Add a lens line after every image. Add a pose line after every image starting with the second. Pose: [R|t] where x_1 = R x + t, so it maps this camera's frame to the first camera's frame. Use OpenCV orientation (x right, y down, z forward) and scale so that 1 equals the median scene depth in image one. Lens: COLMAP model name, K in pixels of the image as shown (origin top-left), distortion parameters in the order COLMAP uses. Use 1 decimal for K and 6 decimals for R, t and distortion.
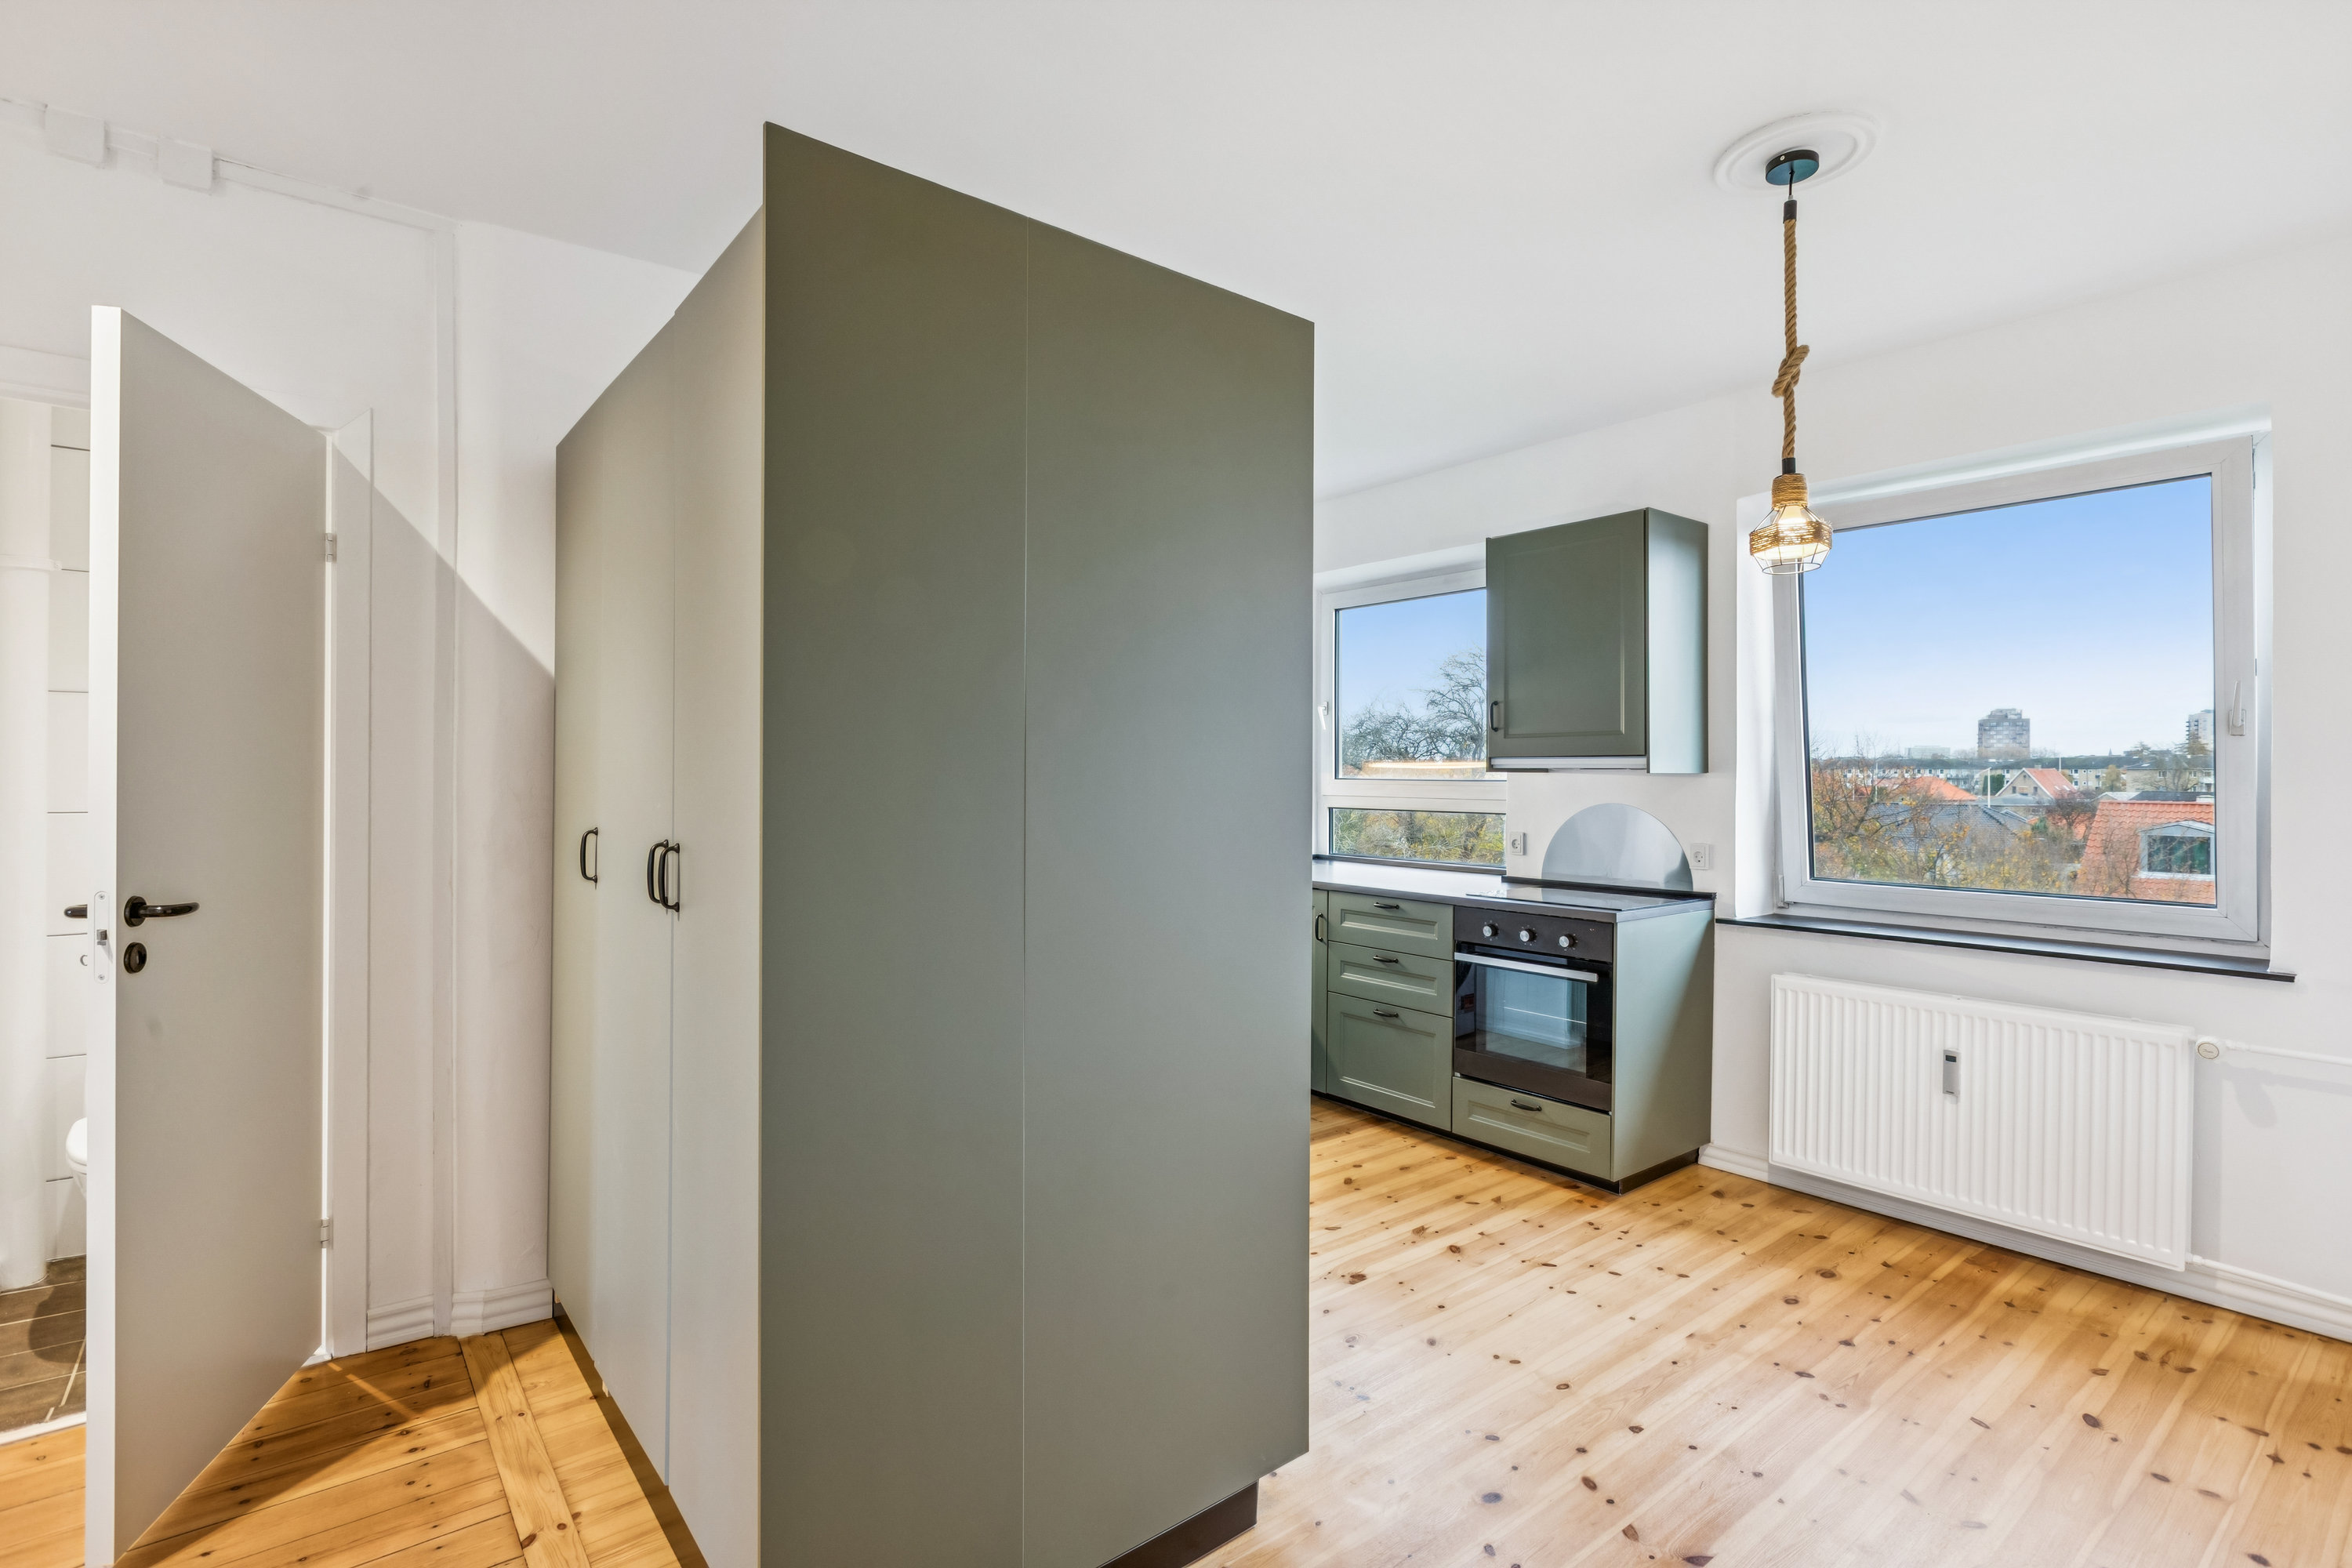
lens RADIAL K [[1123.3, 0, 1173.9], [0, 1123.3, 781.7], [0, 0, 1]] dist [-0.008810, -0.000167]
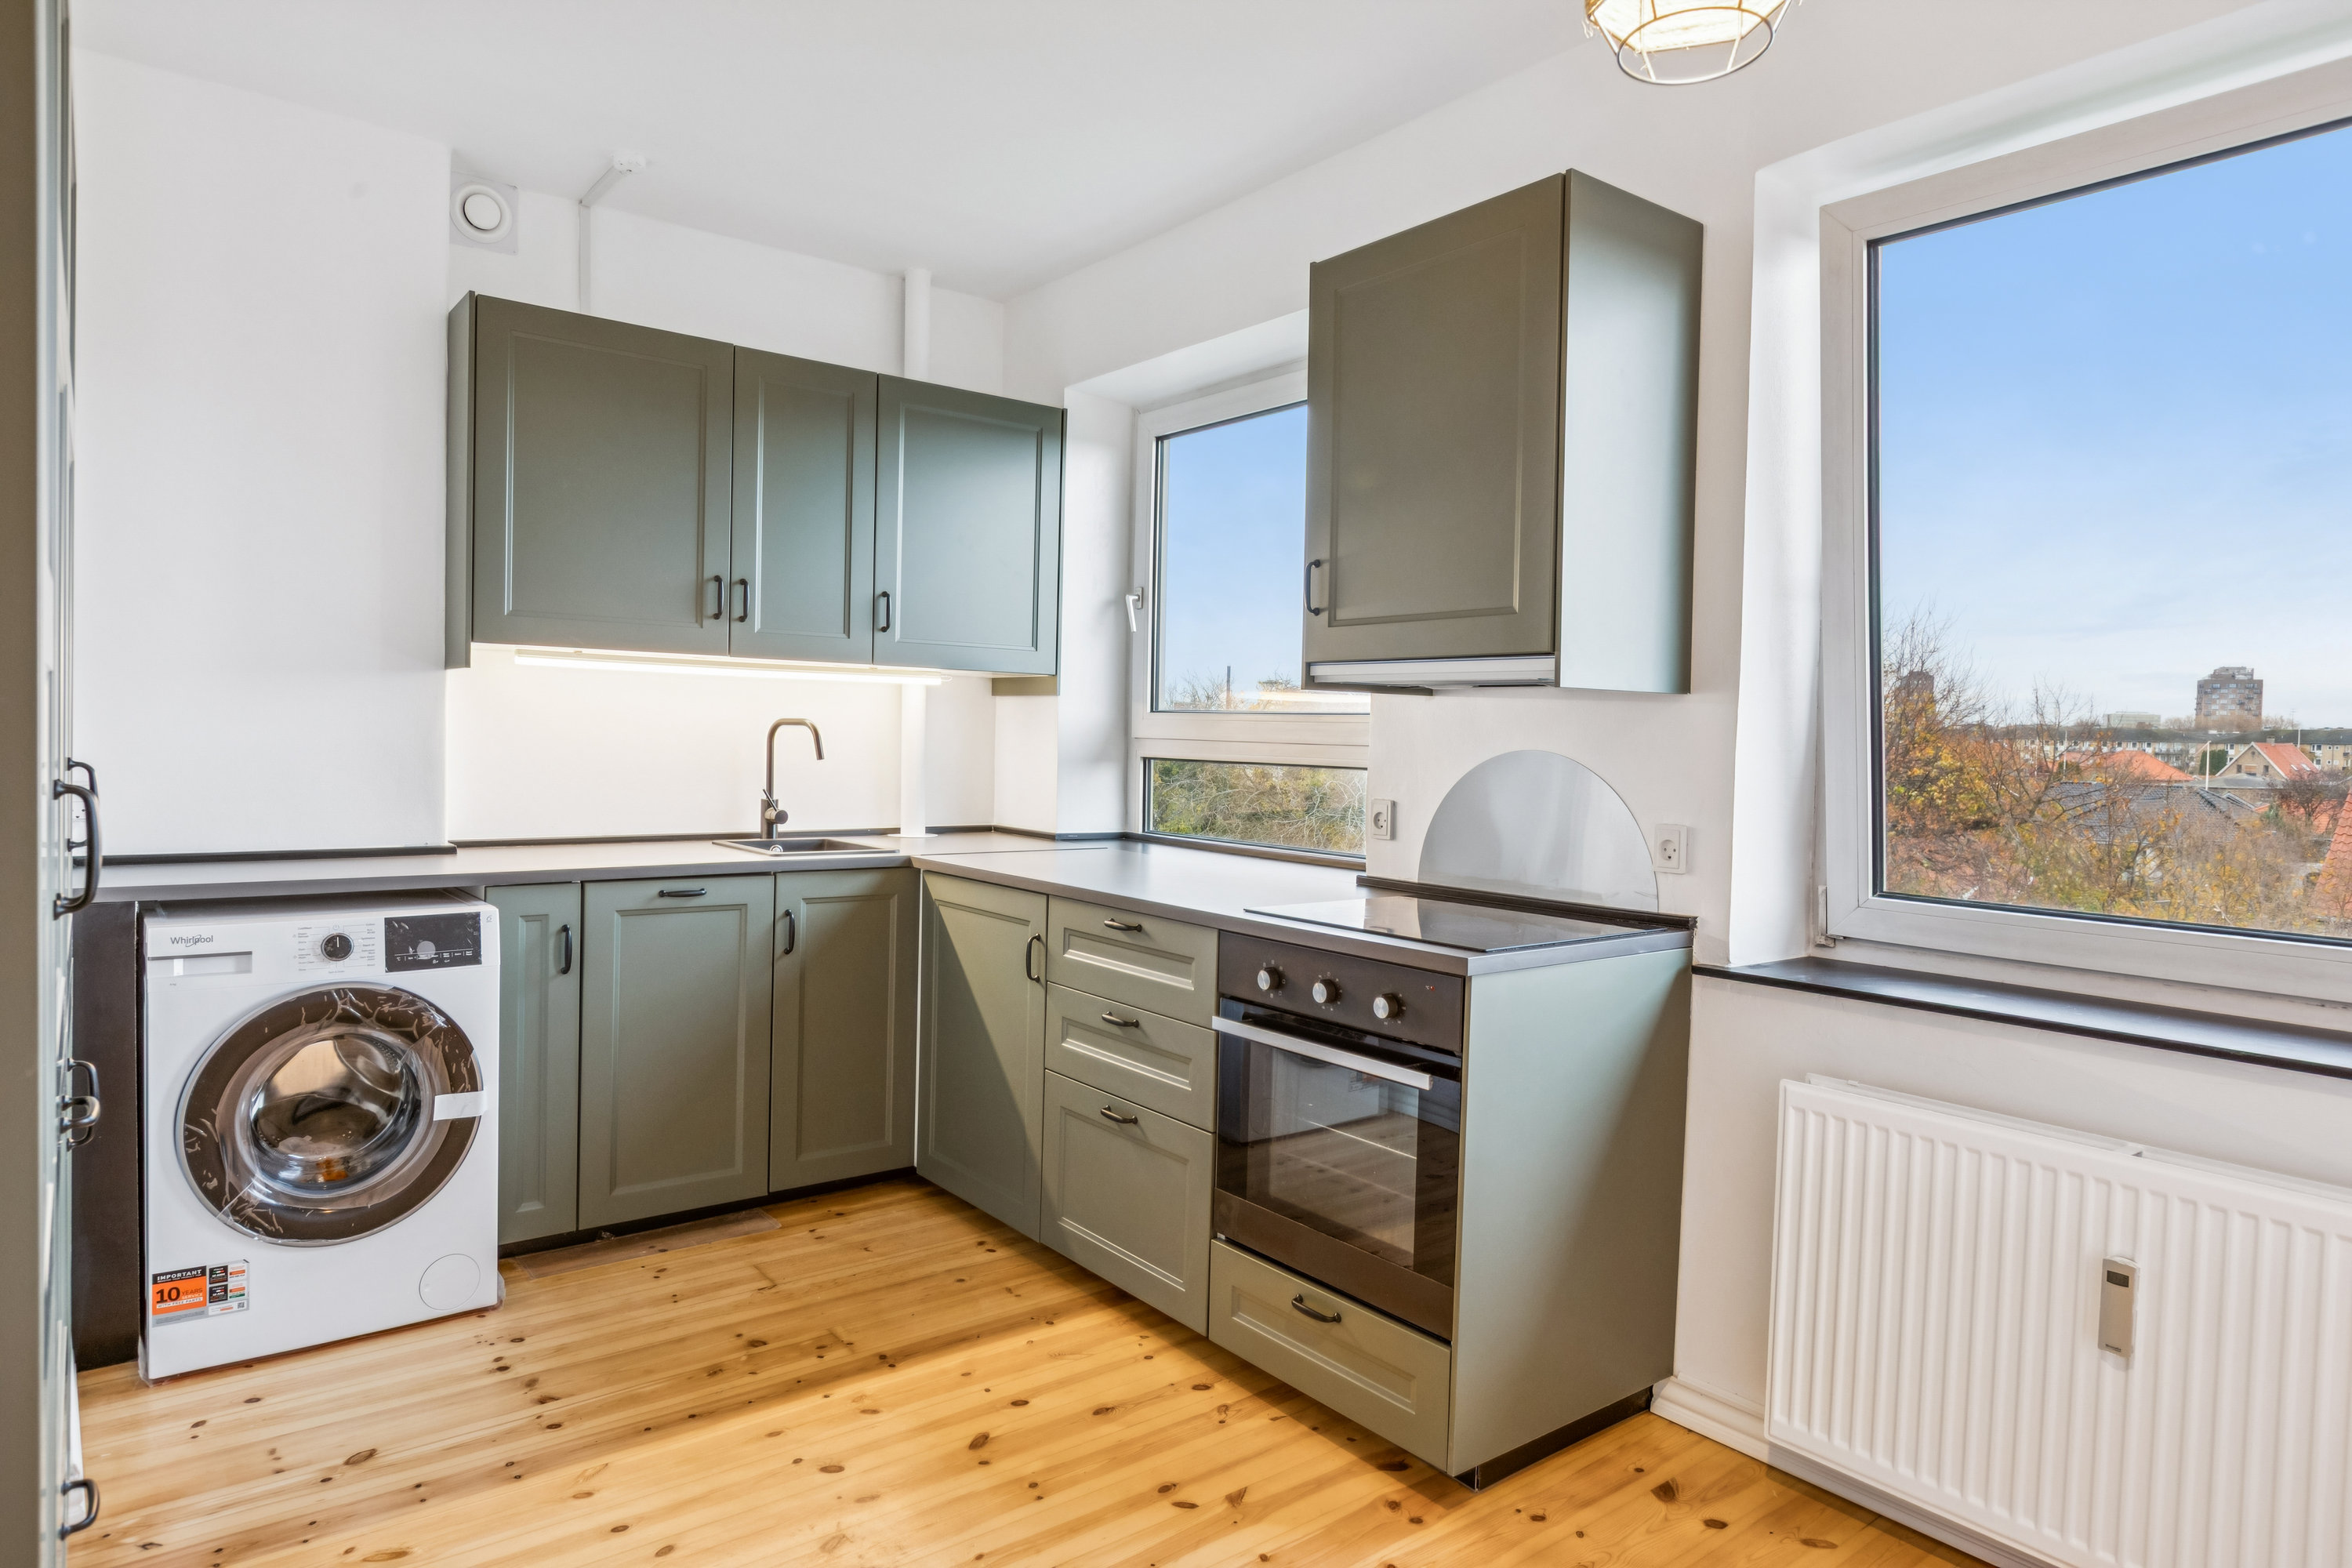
lens RADIAL K [[1395.6, 0, 1170.1], [0, 1395.6, 782.7], [0, 0, 1]] dist [-0.006607, -0.004215]
pose [[0.999759, 0.018851, -0.011295, 0.235241], [-0.018492, 0.999346, 0.031068, 0.018479], [0.011874, -0.030852, 0.999453, 0.328422]]
